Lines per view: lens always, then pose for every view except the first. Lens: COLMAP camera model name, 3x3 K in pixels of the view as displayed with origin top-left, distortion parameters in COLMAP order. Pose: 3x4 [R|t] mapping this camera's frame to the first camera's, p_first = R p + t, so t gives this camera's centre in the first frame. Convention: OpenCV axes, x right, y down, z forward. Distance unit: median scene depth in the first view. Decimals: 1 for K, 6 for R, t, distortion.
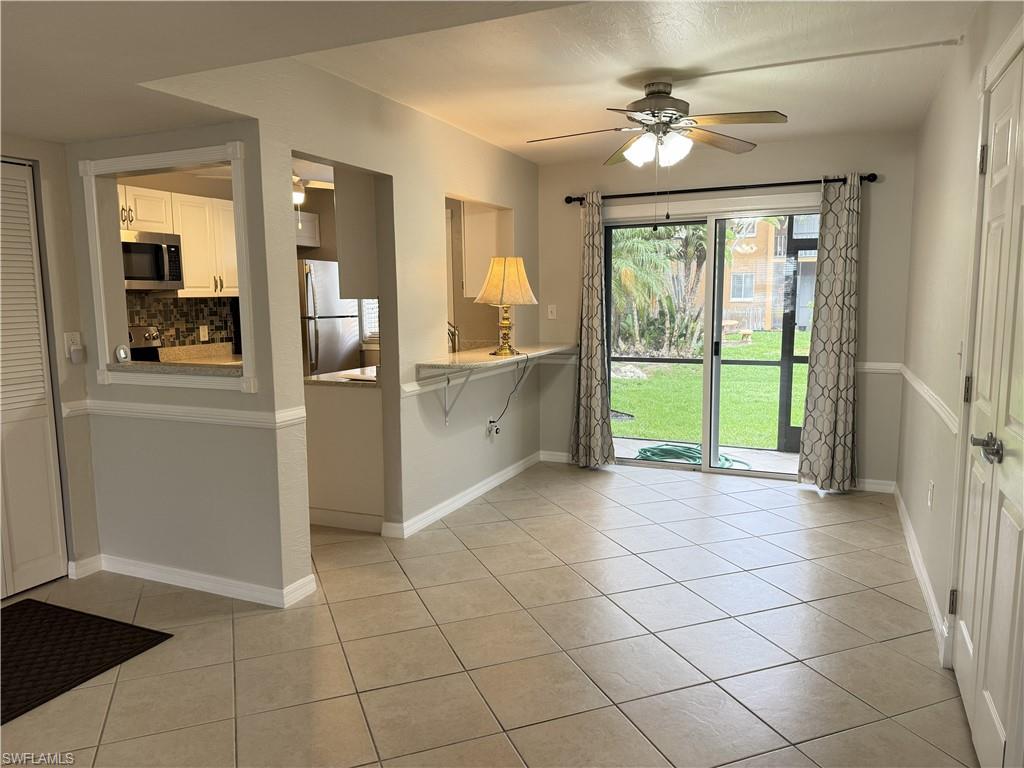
lens RADIAL K [[718.0, 0, 506.9], [0, 718.0, 381.7], [0, 0, 1]] dist [0.017987, -0.019967]
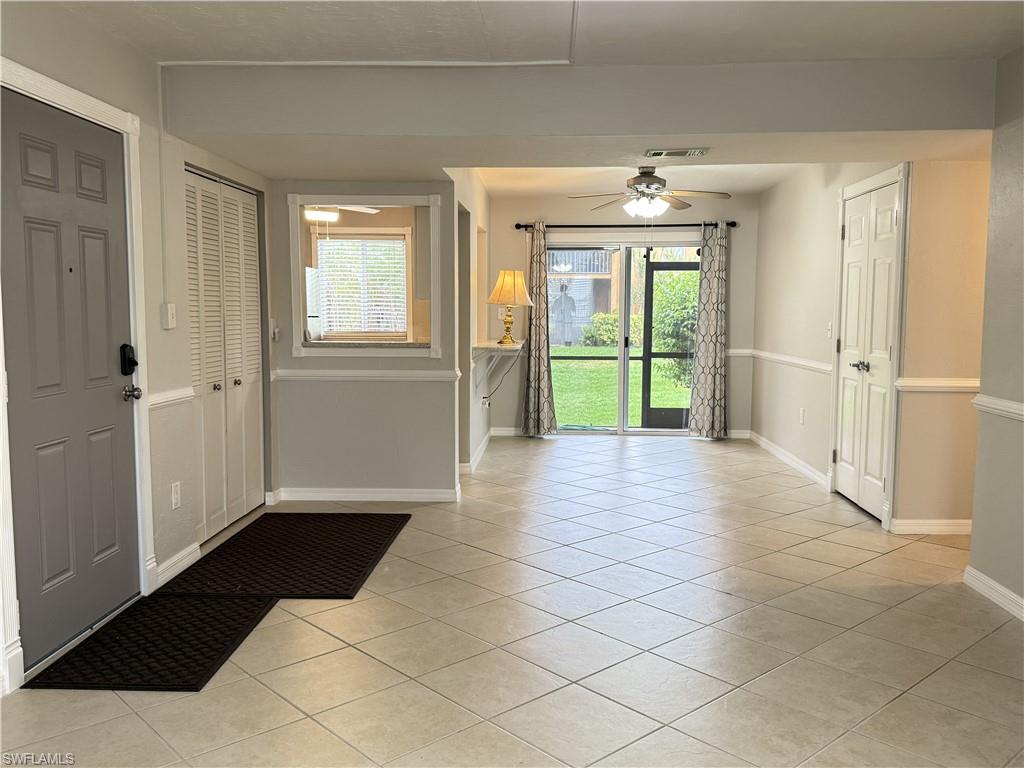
lens RADIAL K [[851.2, 0, 518.6], [0, 851.2, 382.0], [0, 0, 1]] dist [0.085005, -0.098191]
pose [[0.930914, -0.018040, 0.364793, -0.535149], [0.031185, 0.999058, -0.030176, 0.078649], [-0.363905, 0.039467, 0.930599, -0.455275]]
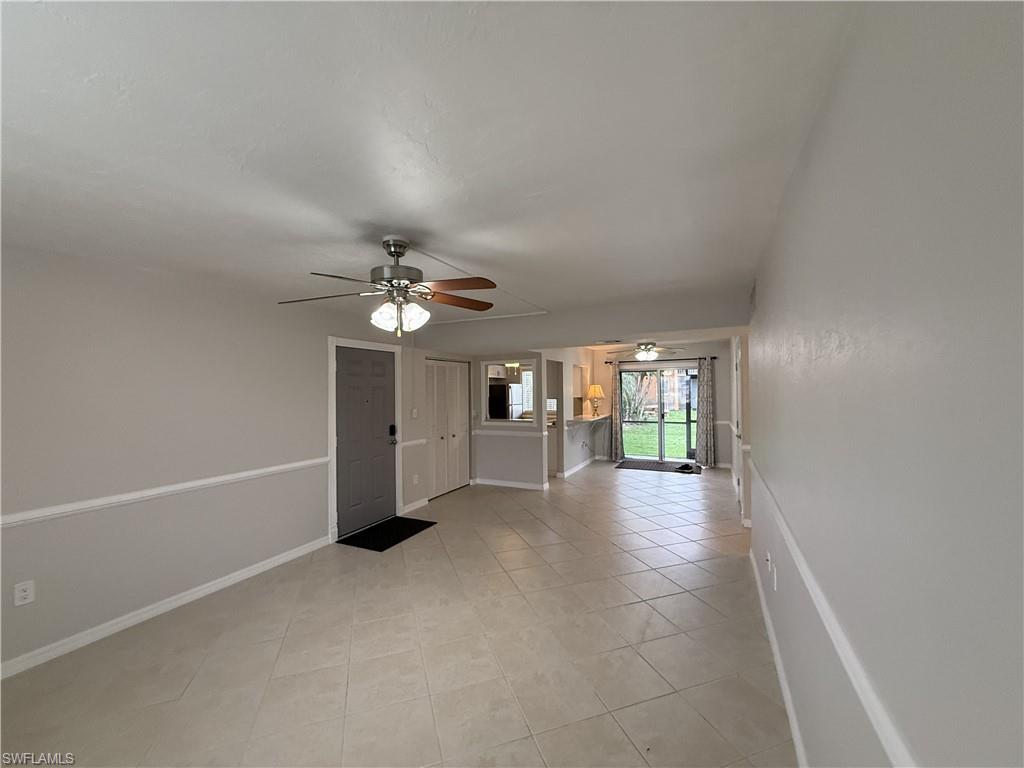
lens RADIAL K [[407.4, 0, 512.9], [0, 407.4, 386.0], [0, 0, 1]] dist [0.000020, -0.000610]
pose [[0.999563, -0.000402, -0.029565, -0.257399], [-0.003453, 0.991479, -0.130220, 0.047966], [0.029366, 0.130265, 0.991044, -0.631917]]
